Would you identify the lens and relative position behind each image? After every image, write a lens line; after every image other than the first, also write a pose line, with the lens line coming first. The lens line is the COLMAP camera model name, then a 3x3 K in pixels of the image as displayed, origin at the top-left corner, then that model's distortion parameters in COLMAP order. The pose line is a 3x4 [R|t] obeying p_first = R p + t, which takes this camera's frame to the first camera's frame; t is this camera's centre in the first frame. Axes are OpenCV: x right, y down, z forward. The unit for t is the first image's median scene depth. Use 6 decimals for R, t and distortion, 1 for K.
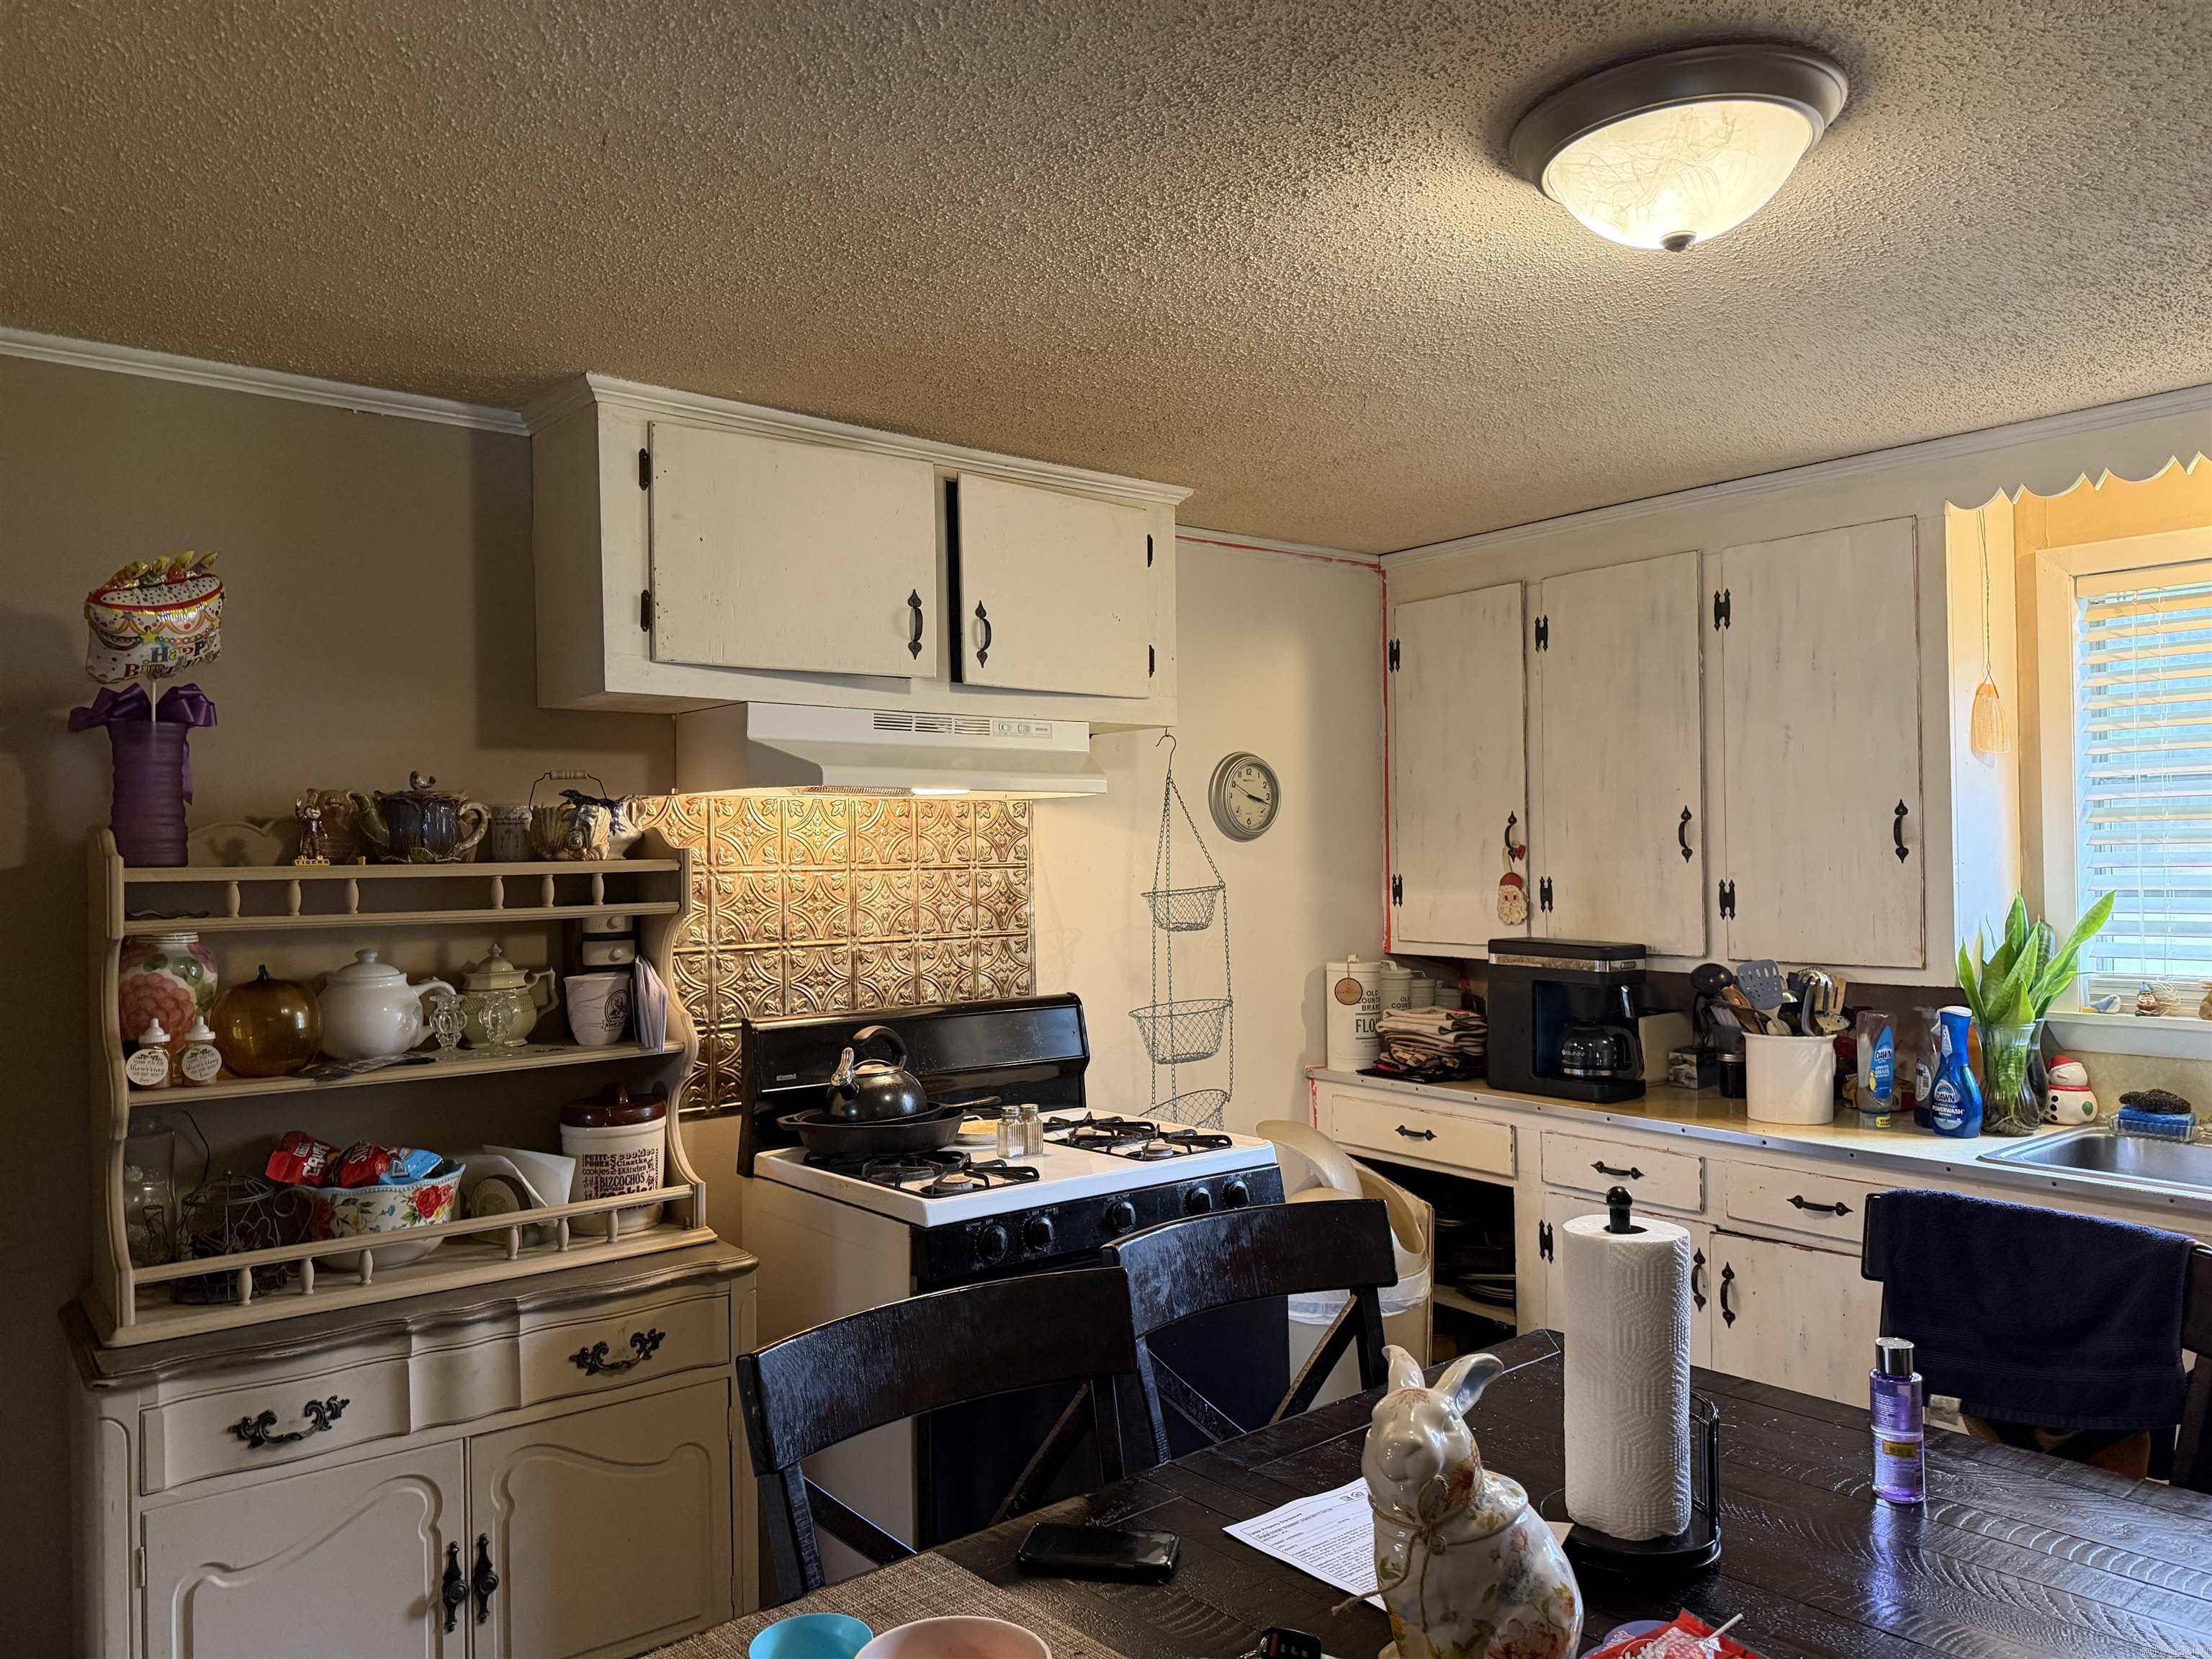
lens RADIAL K [[1510.5, 0, 1103.9], [0, 1510.5, 853.5], [0, 0, 1]] dist [0.088698, -0.114568]
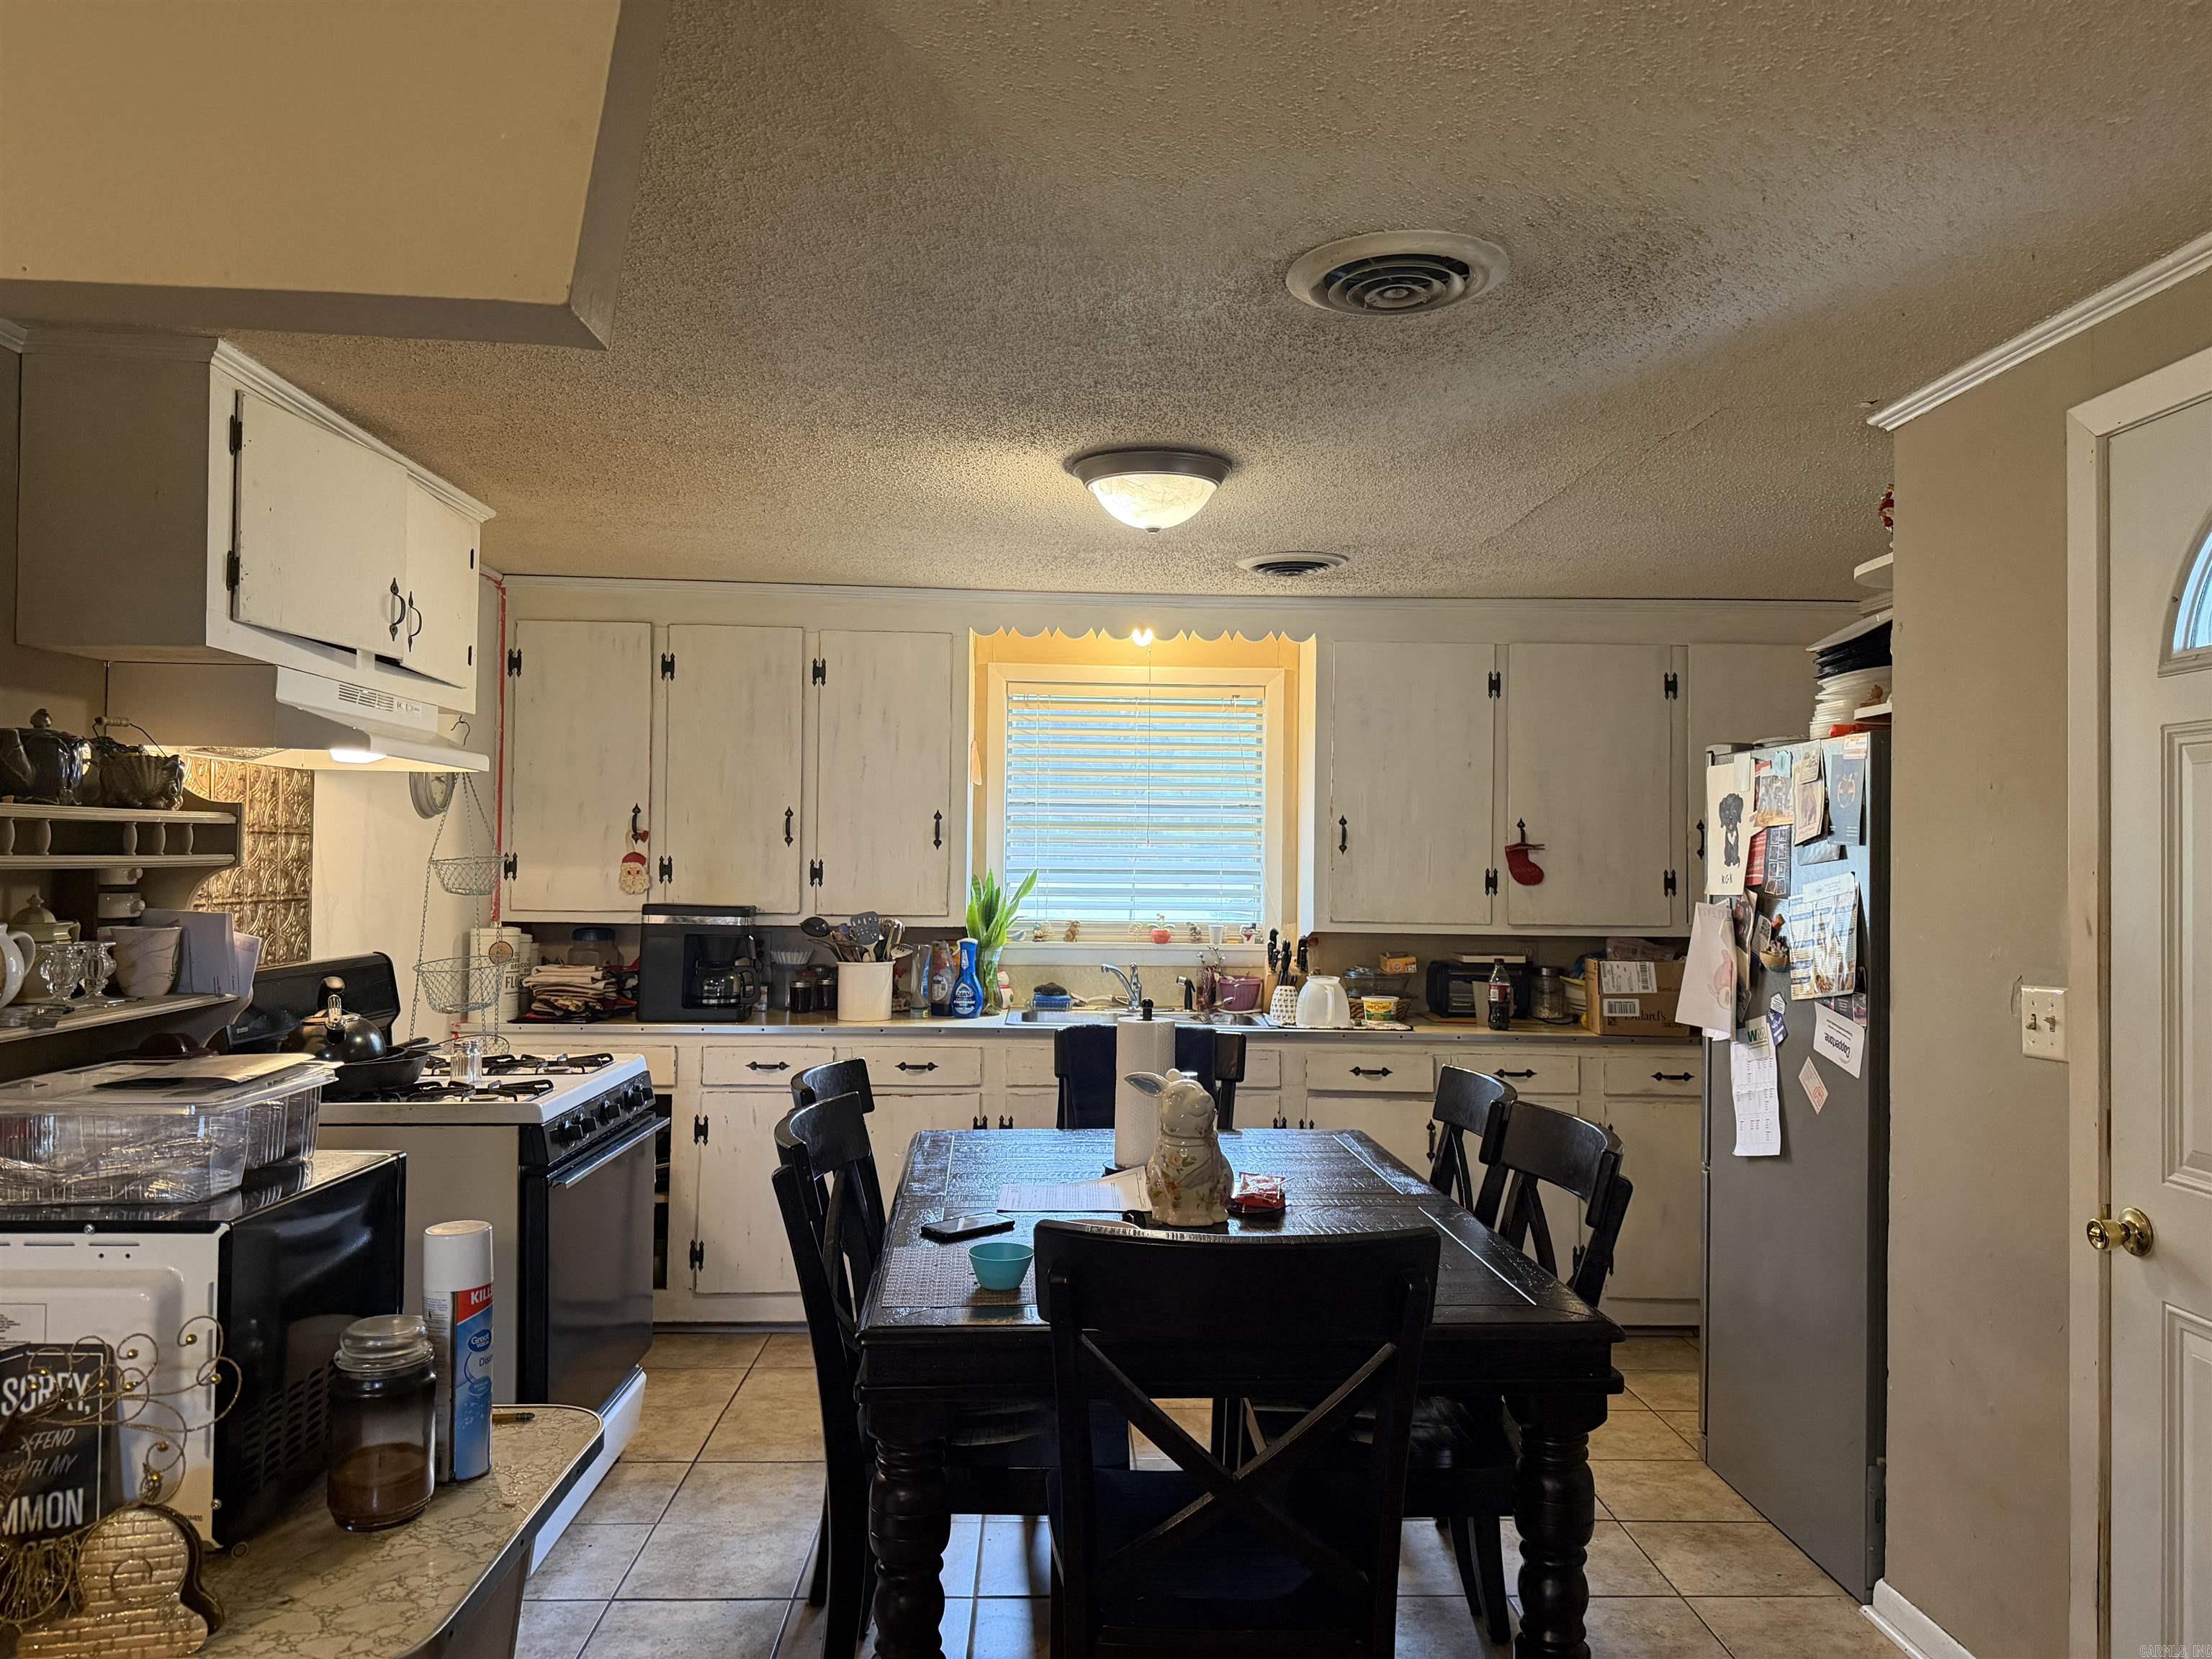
lens RADIAL K [[1562.1, 0, 1106.0], [0, 1562.1, 829.5], [0, 0, 1]] dist [0.004066, 0.000374]
pose [[0.582916, 0.036783, 0.811699, -0.635141], [-0.022266, 0.999323, -0.029296, 0.026394], [-0.812227, -0.000996, 0.583341, -0.077211]]
